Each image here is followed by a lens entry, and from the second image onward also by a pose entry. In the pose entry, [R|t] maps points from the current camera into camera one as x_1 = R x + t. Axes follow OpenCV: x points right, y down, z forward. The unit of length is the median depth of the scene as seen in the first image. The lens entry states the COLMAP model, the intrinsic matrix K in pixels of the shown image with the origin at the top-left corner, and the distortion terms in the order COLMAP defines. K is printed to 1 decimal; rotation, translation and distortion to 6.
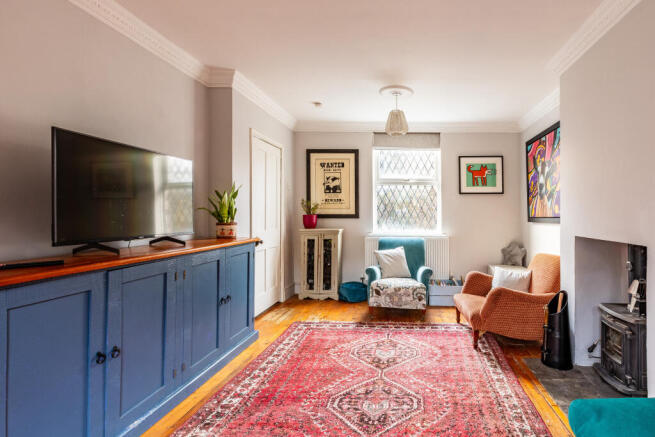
lens RADIAL K [[327.0, 0, 401.1], [0, 327.0, 217.1], [0, 0, 1]] dist [-0.001742, 0.000146]
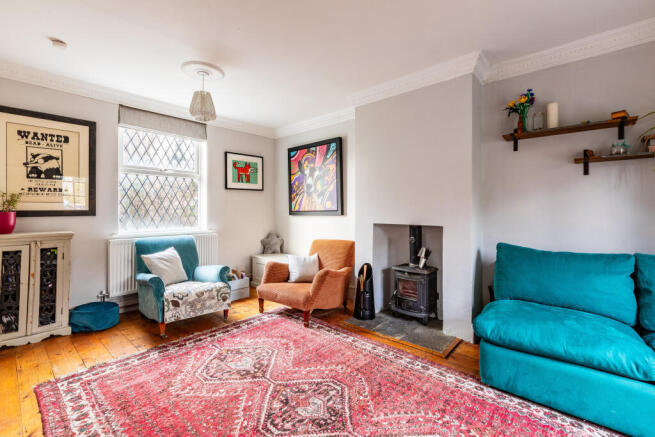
lens RADIAL K [[293.9, 0, 327.0], [0, 293.9, 211.6], [0, 0, 1]] dist [-0.000925, 0.000286]
pose [[0.640324, -0.012499, 0.768003, -0.367919], [0.014455, 0.999887, 0.004221, -0.001234], [-0.767969, 0.008399, 0.640432, 0.210830]]
